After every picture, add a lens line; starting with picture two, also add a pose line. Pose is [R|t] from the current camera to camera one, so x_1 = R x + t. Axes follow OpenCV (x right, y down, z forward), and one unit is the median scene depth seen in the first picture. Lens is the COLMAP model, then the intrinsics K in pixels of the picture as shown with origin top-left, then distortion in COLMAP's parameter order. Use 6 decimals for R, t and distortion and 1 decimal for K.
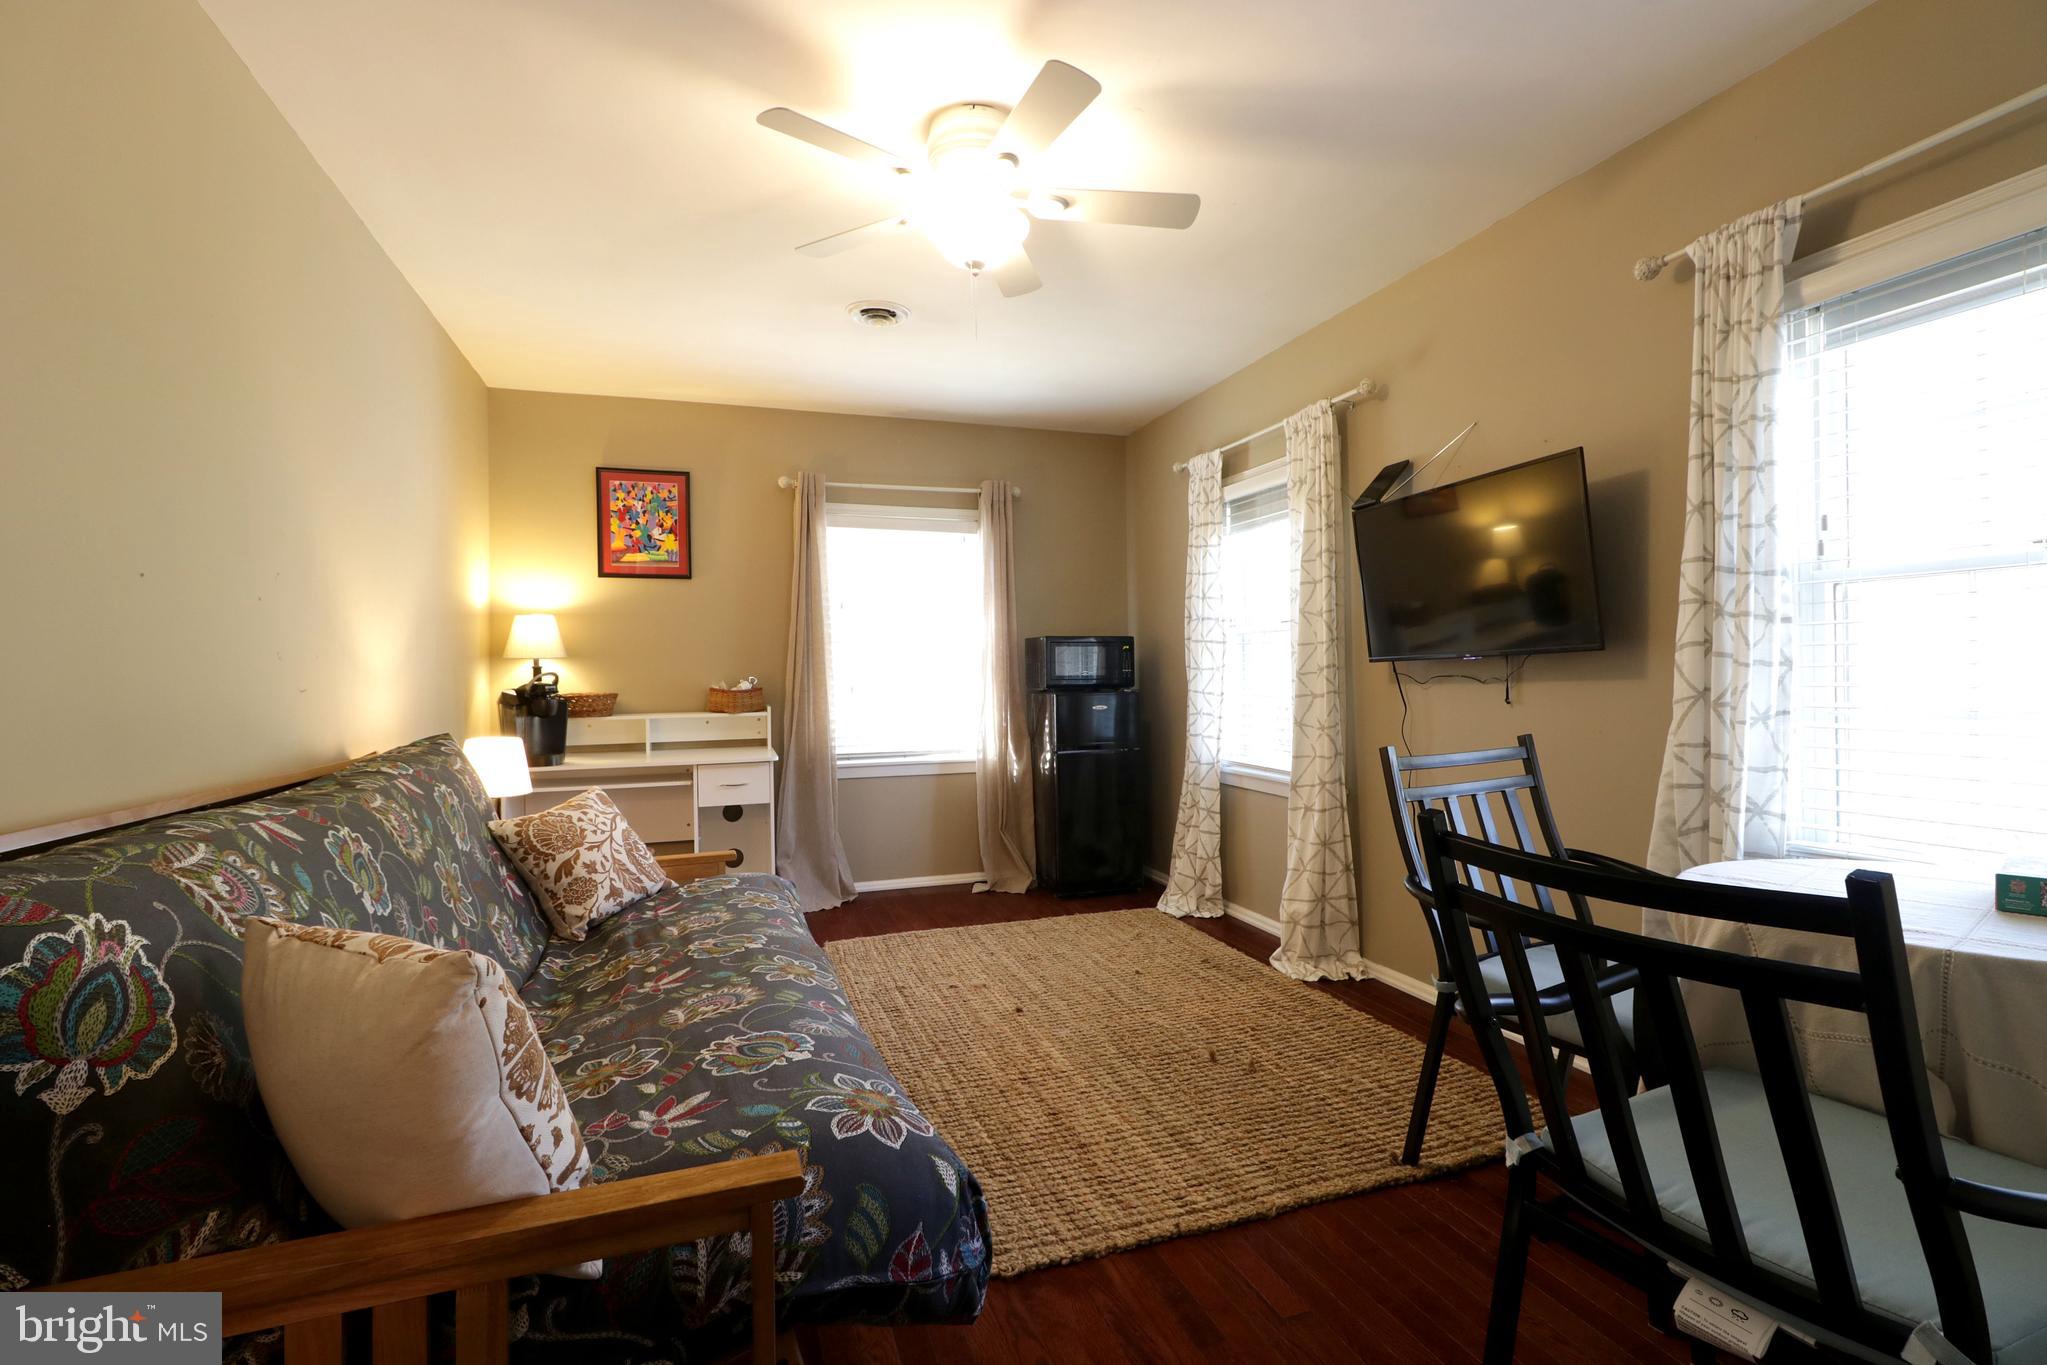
lens RADIAL K [[960.4, 0, 1040.8], [0, 960.4, 672.8], [0, 0, 1]] dist [0.003357, 0.004237]
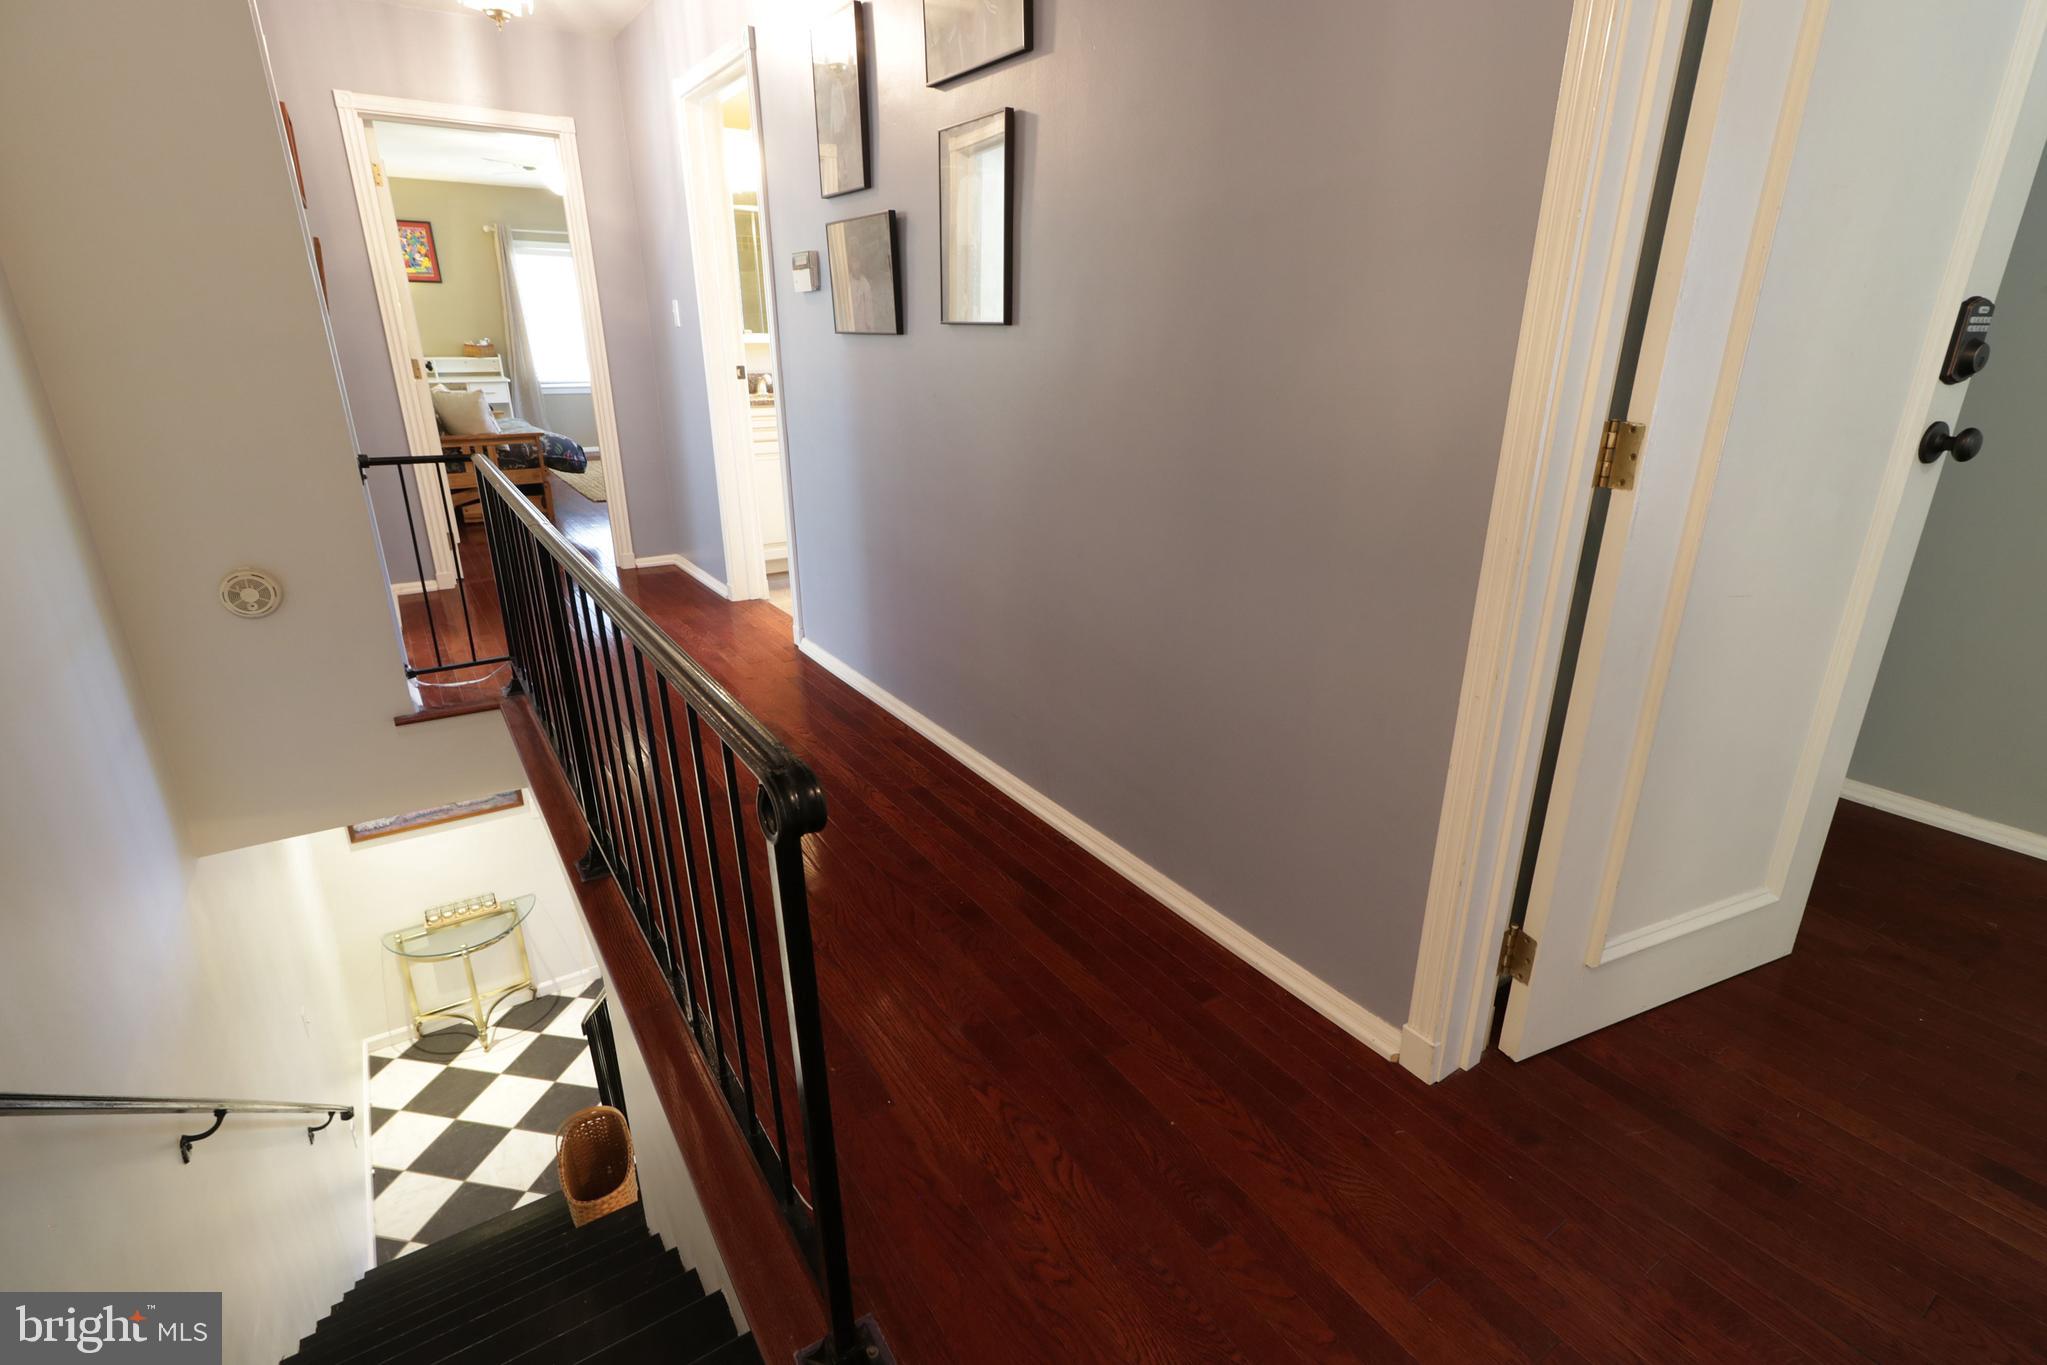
lens RADIAL K [[960.4, 0, 1040.8], [0, 960.4, 672.8], [0, 0, 1]] dist [0.003357, 0.004237]
pose [[0.967687, -0.068412, 0.242696, 0.269787], [-0.017283, 0.942234, 0.334510, -0.029138], [-0.251560, -0.327896, 0.910605, -1.297130]]
